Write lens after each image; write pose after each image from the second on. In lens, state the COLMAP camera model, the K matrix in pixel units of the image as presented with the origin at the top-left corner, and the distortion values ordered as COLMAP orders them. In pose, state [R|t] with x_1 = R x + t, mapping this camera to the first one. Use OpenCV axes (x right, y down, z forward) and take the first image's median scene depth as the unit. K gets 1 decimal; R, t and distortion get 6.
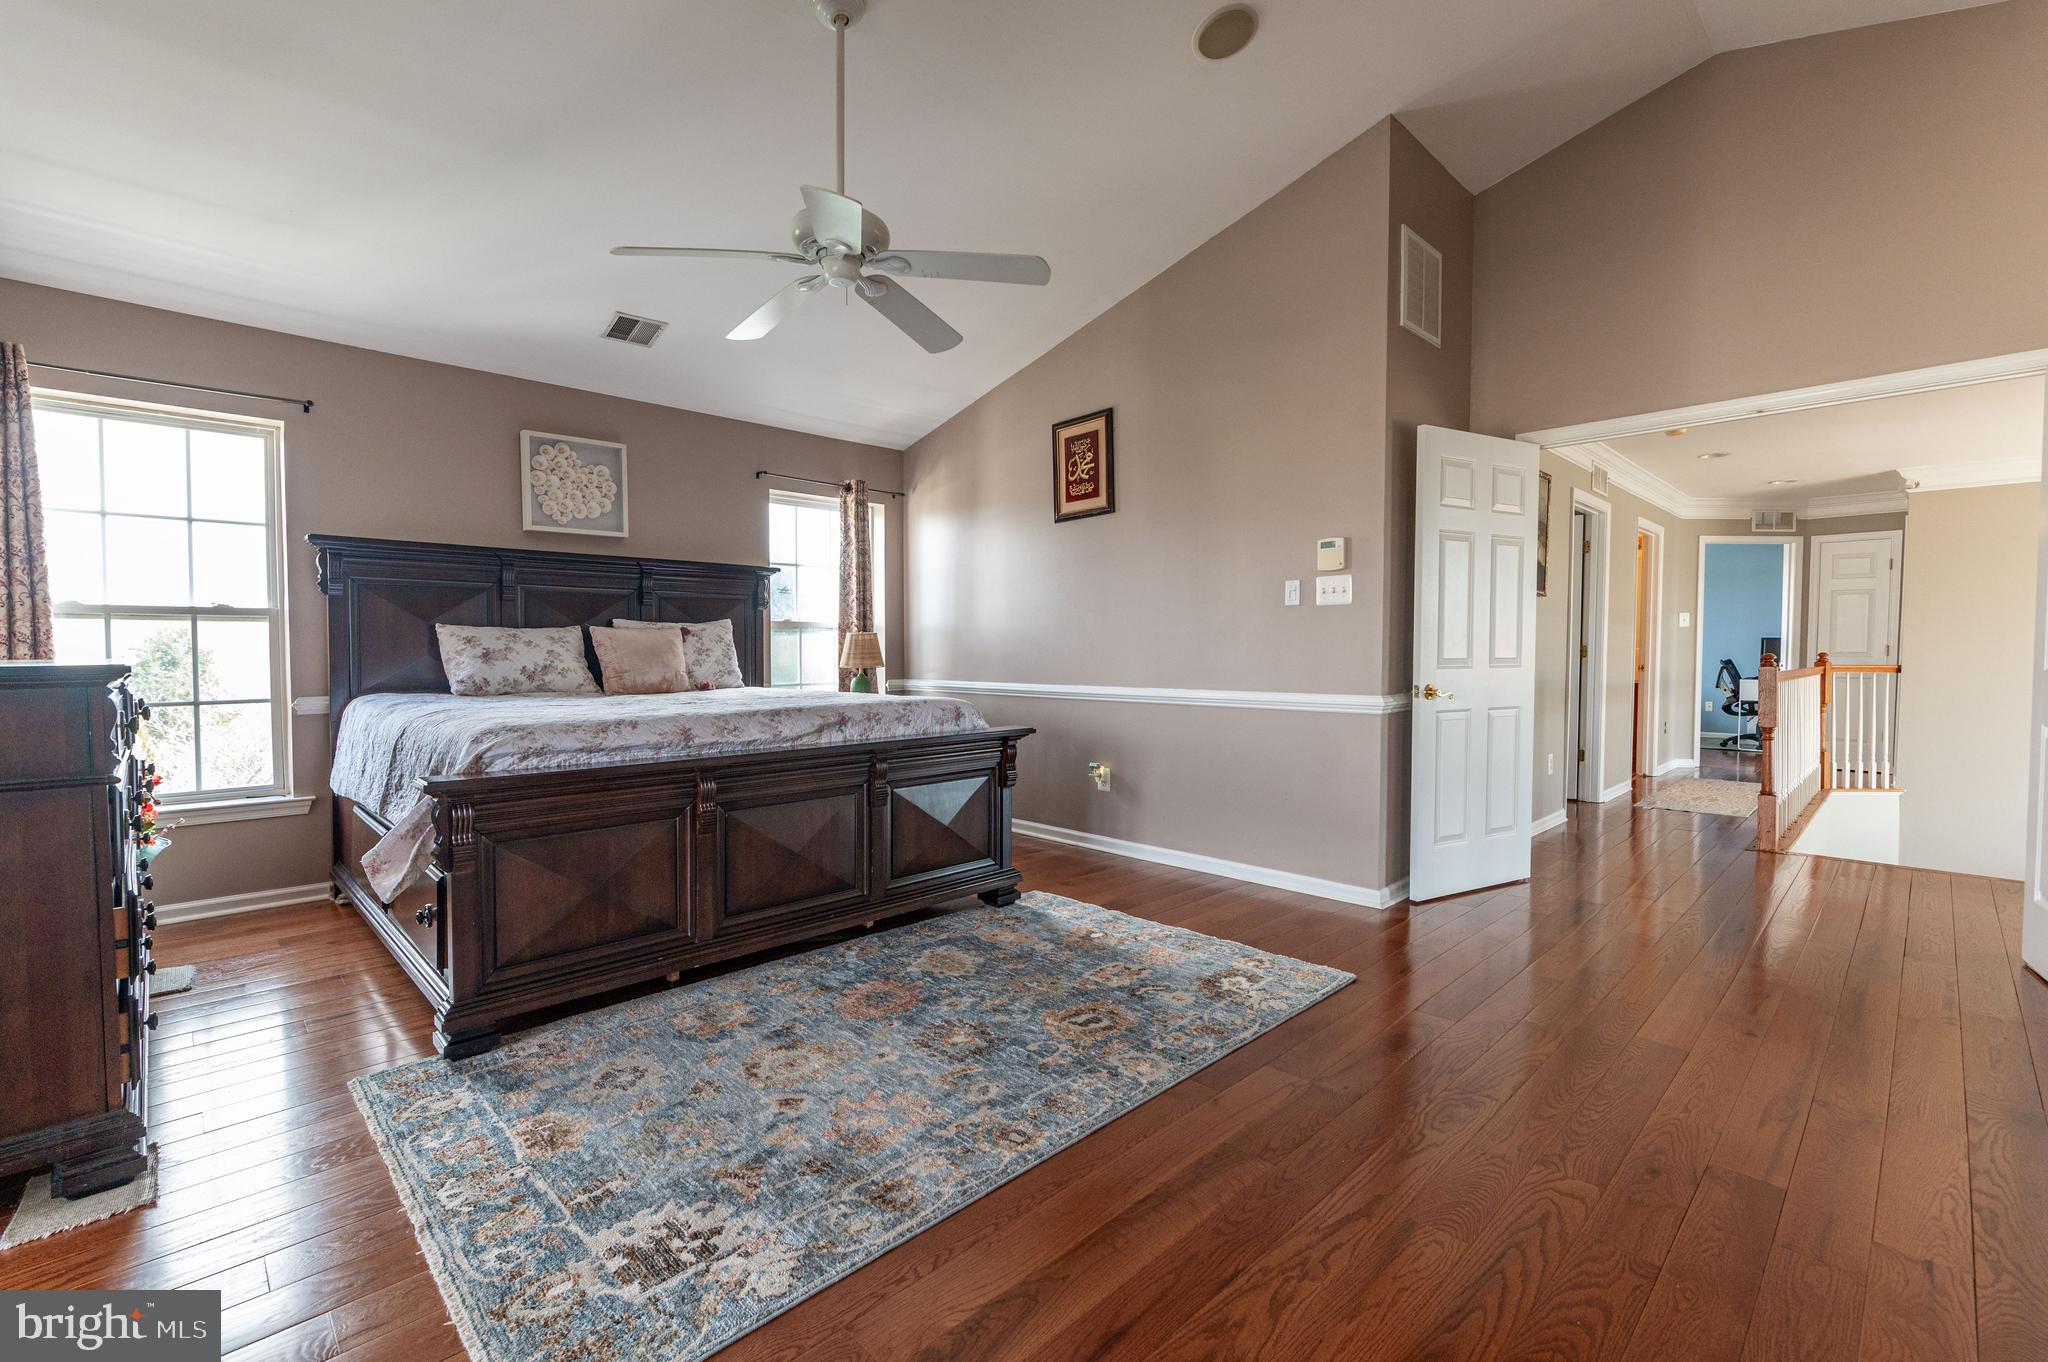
lens RADIAL K [[885.1, 0, 1036.4], [0, 885.1, 678.0], [0, 0, 1]] dist [0.001314, -0.000171]
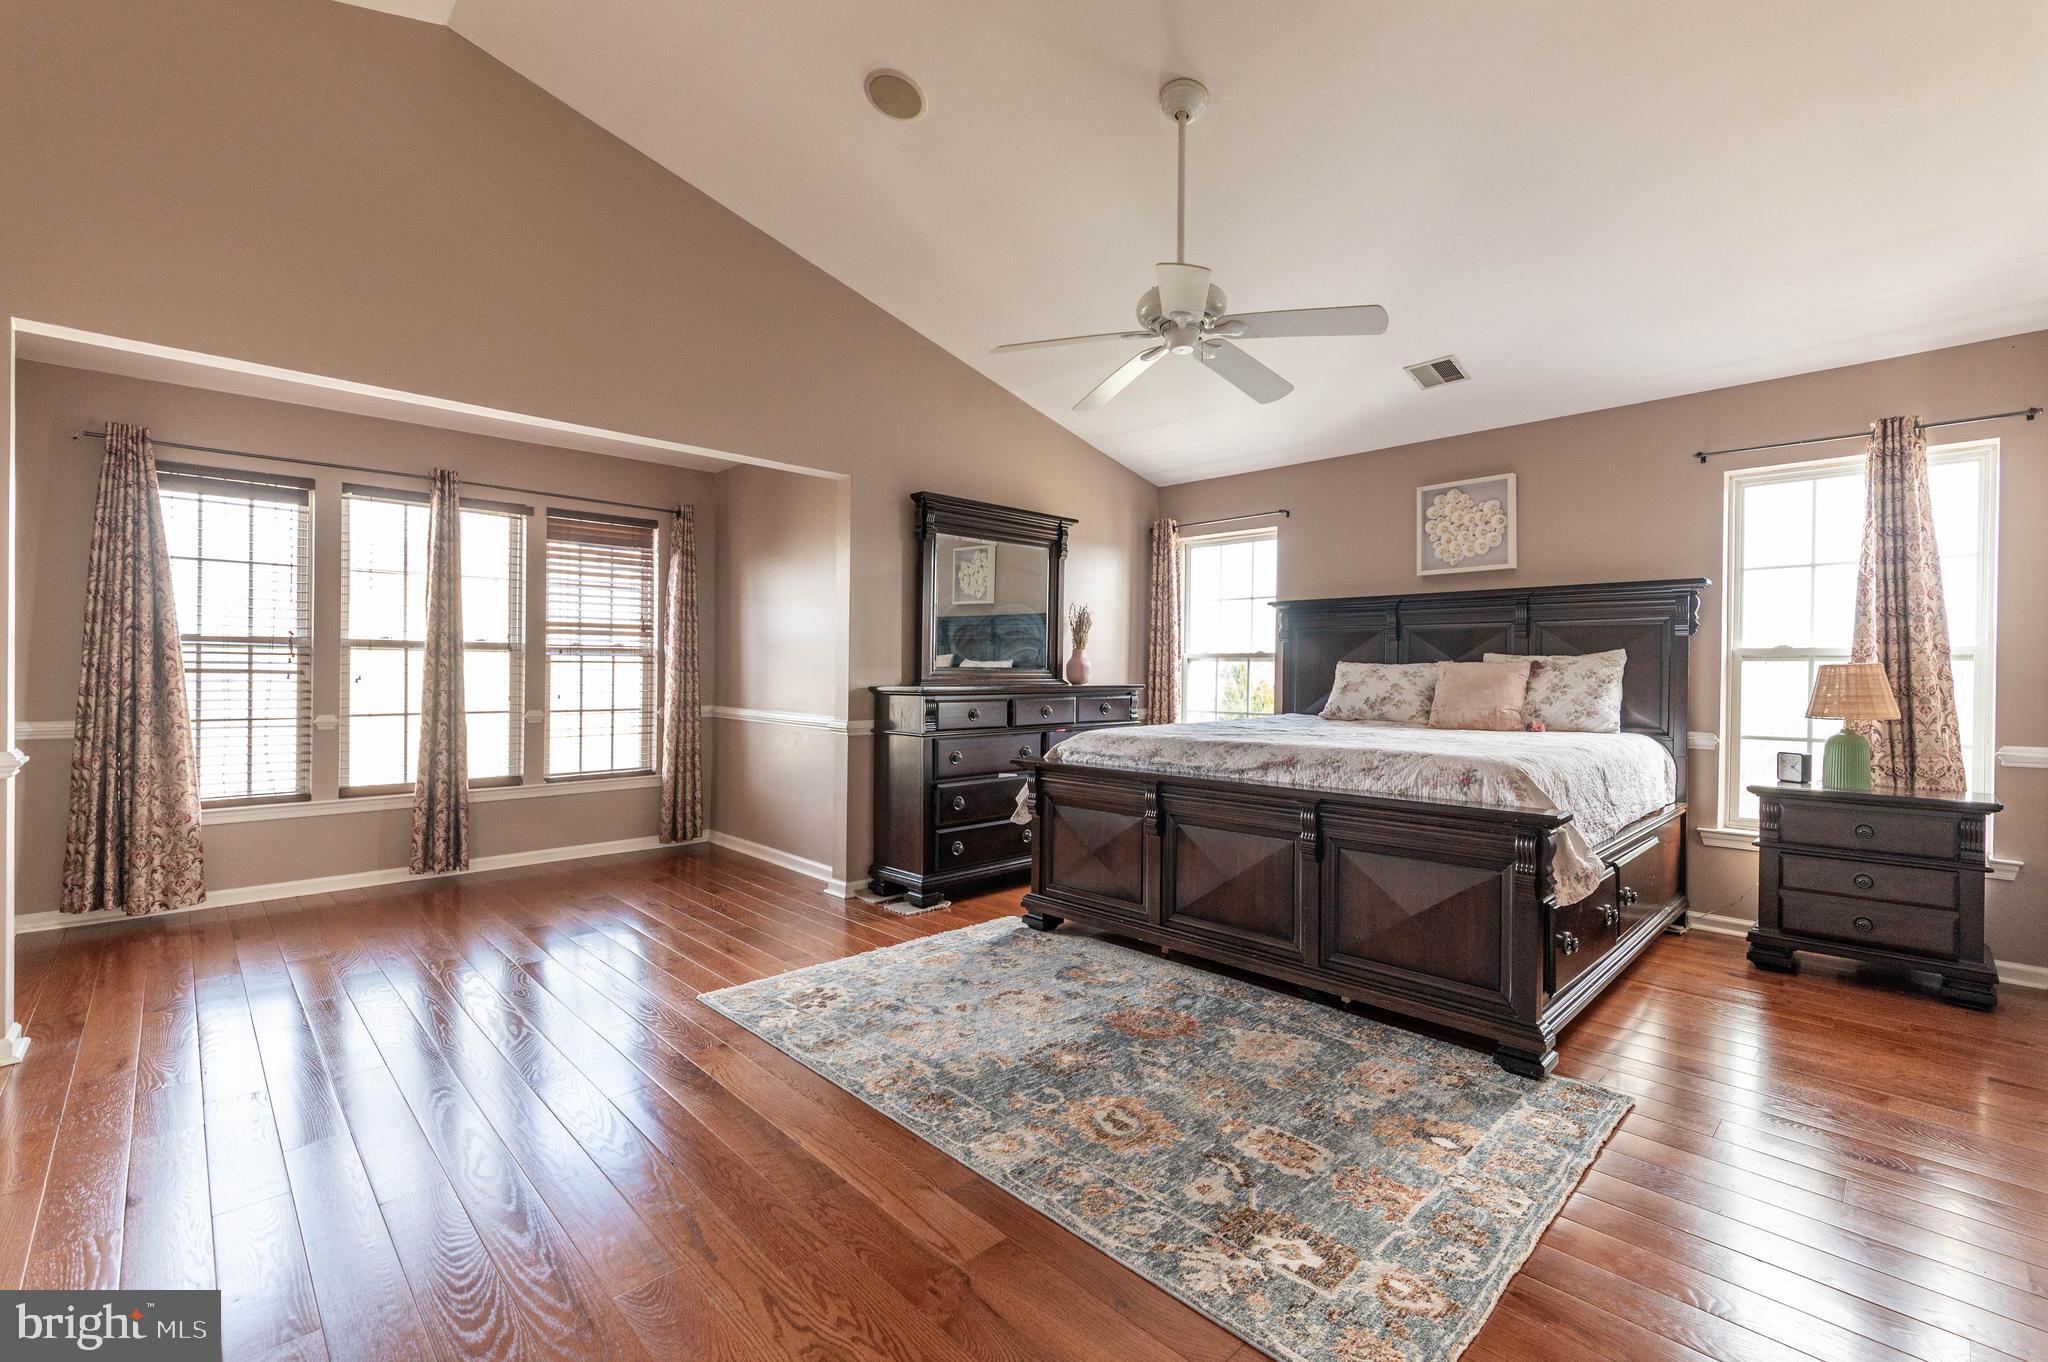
lens RADIAL K [[885.1, 0, 1038.8], [0, 885.1, 667.1], [0, 0, 1]] dist [0.001314, -0.000171]
pose [[-0.001569, -0.002760, -0.999995, 0.740834], [-0.042003, 0.999114, -0.002691, -0.040197], [0.999116, 0.041999, -0.001684, 0.726365]]
